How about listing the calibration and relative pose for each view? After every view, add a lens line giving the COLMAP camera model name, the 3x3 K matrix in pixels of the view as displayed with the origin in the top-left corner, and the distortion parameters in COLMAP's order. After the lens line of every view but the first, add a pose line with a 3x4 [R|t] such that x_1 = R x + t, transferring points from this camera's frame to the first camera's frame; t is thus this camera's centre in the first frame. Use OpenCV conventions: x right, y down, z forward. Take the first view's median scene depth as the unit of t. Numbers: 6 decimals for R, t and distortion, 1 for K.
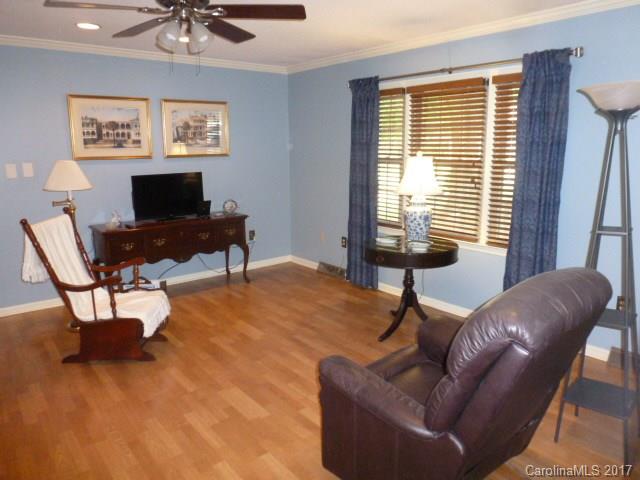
lens RADIAL K [[458.1, 0, 323.2], [0, 458.1, 243.2], [0, 0, 1]] dist [-0.066964, 0.026617]
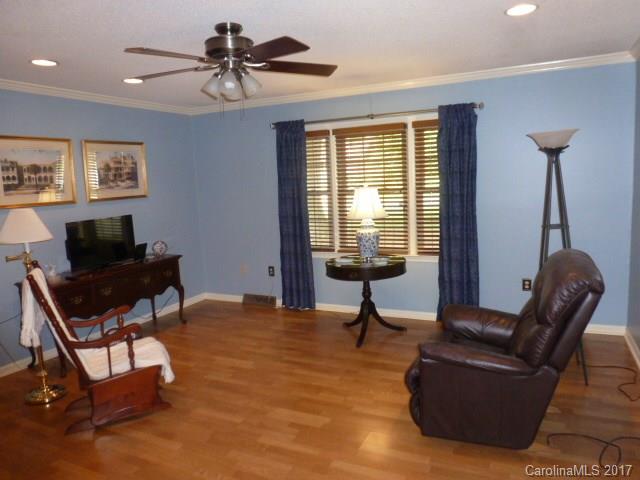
lens RADIAL K [[458.1, 0, 323.2], [0, 458.1, 243.2], [0, 0, 1]] dist [-0.066964, 0.026617]
pose [[0.907363, -0.093564, 0.409804, -0.329881], [0.125077, 0.990850, -0.050713, 0.002269], [-0.401309, 0.097272, 0.910763, -0.027775]]
